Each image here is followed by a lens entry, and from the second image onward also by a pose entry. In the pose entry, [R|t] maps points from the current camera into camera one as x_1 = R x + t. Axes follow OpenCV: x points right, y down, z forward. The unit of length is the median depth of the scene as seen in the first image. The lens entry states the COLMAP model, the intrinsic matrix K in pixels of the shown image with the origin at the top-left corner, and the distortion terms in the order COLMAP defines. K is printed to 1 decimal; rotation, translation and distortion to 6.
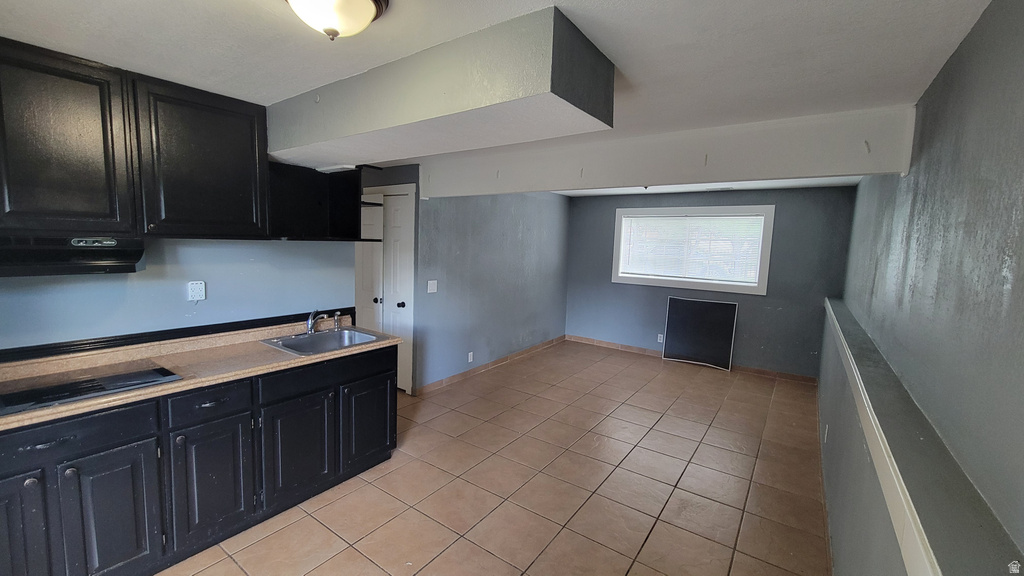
lens RADIAL K [[416.9, 0, 511.5], [0, 416.9, 283.3], [0, 0, 1]] dist [0.000573, 0.000004]
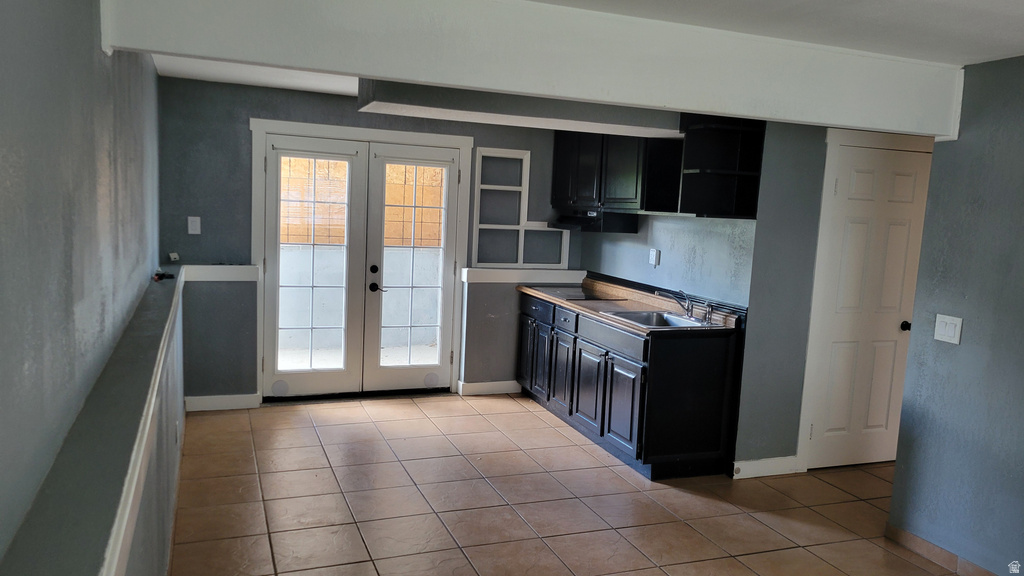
lens RADIAL K [[762.7, 0, 512.0], [0, 762.7, 288.0], [0, 0, 1]] dist [0.048235, -0.004169]
pose [[-0.539855, 0.039791, -0.840817, 0.774476], [-0.149509, 0.978467, 0.142299, -0.084832], [0.828374, 0.202531, -0.522281, 1.044693]]
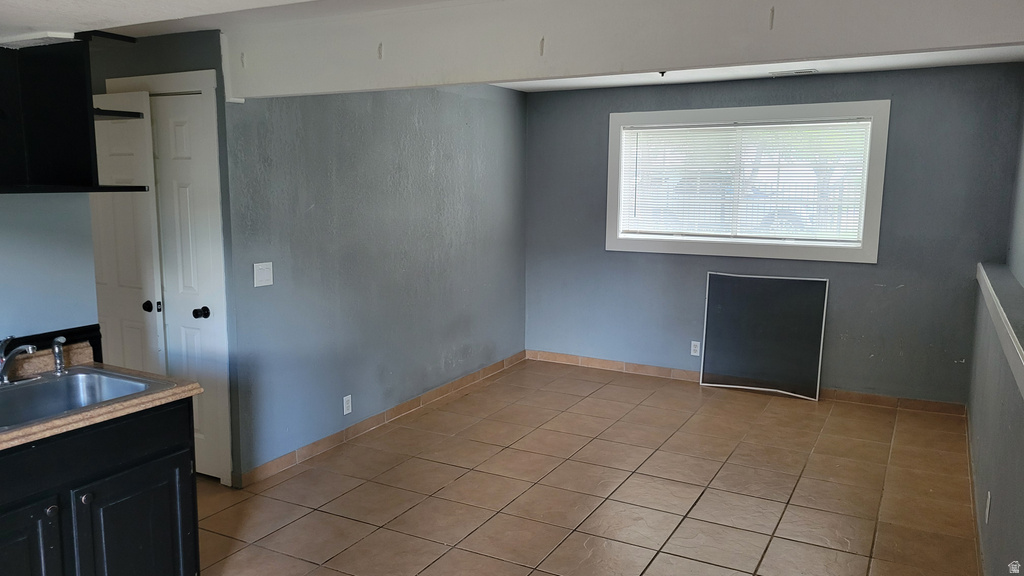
lens RADIAL K [[762.7, 0, 512.0], [0, 762.7, 288.0], [0, 0, 1]] dist [0.048235, -0.004169]
pose [[0.992919, -0.043901, 0.110381, 0.008636], [0.038699, 0.998057, 0.048834, -0.009363], [-0.112311, -0.044217, 0.992689, 0.030090]]
